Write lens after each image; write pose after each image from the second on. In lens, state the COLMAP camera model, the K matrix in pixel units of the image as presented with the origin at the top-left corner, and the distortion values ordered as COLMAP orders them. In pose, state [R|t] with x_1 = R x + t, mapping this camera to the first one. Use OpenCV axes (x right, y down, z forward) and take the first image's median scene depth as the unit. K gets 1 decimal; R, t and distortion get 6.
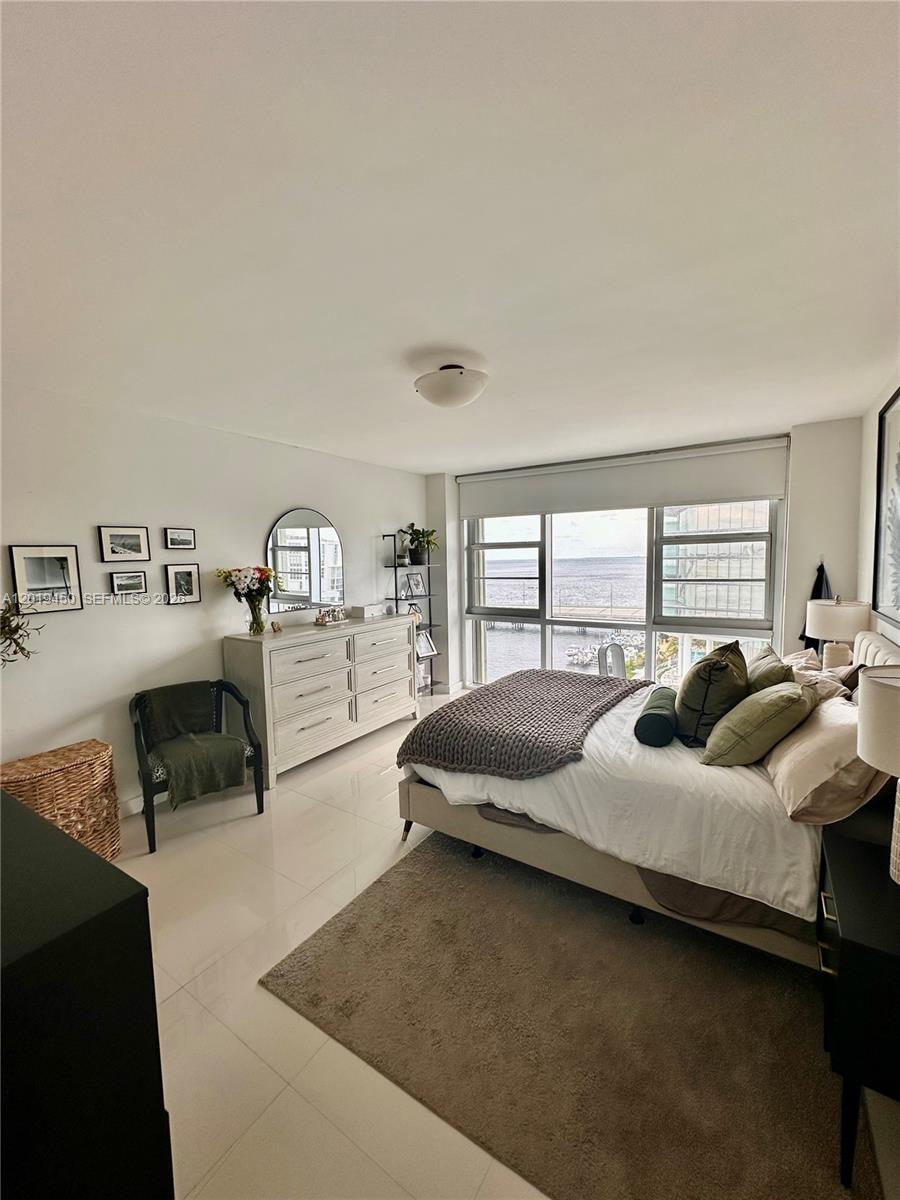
lens RADIAL K [[479.5, 0, 450.0], [0, 479.5, 600.0], [0, 0, 1]] dist [-0.002137, -0.000012]
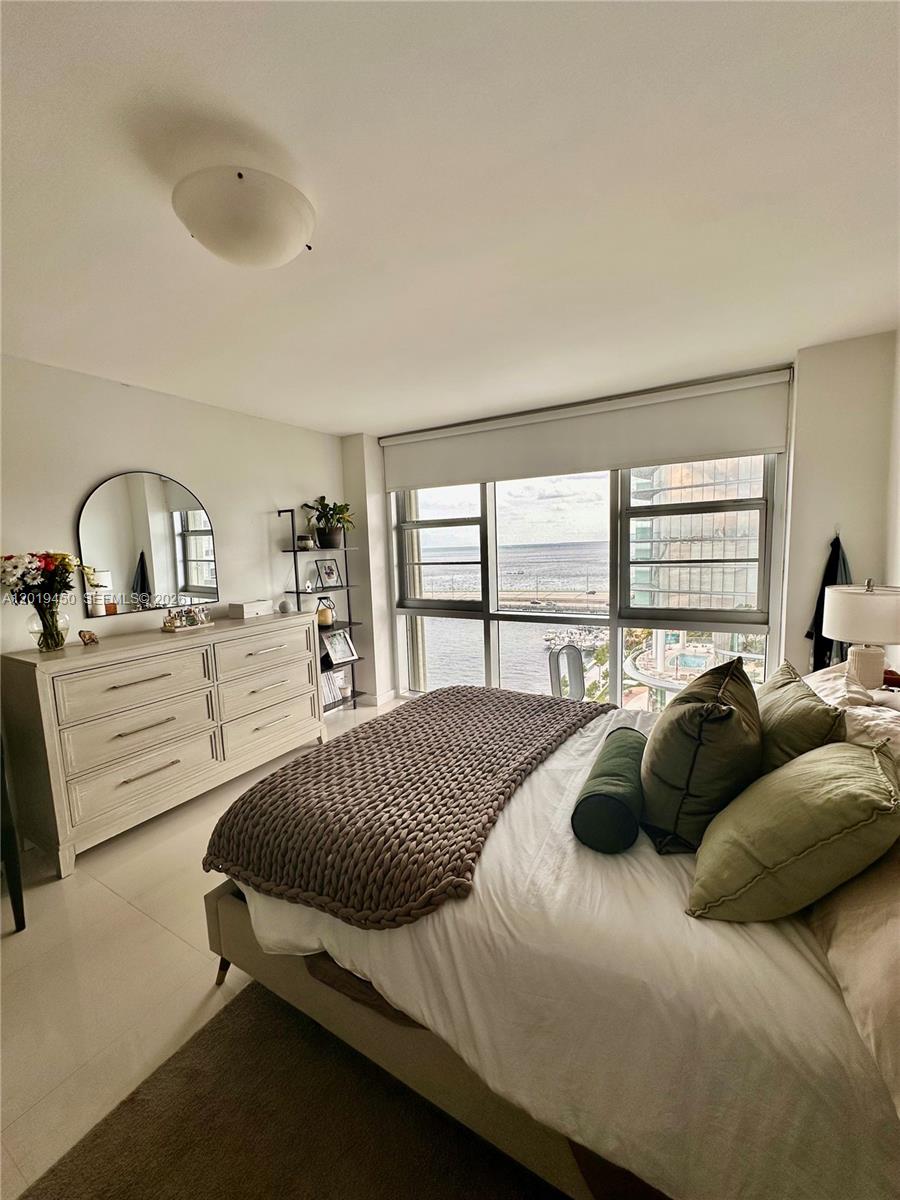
lens RADIAL K [[479.5, 0, 450.0], [0, 479.5, 600.0], [0, 0, 1]] dist [-0.002137, -0.000012]
pose [[0.998826, -0.019762, 0.044233, 0.114135], [0.018564, 0.999454, 0.027338, -0.006811], [-0.044749, -0.026485, 0.998647, 0.228142]]
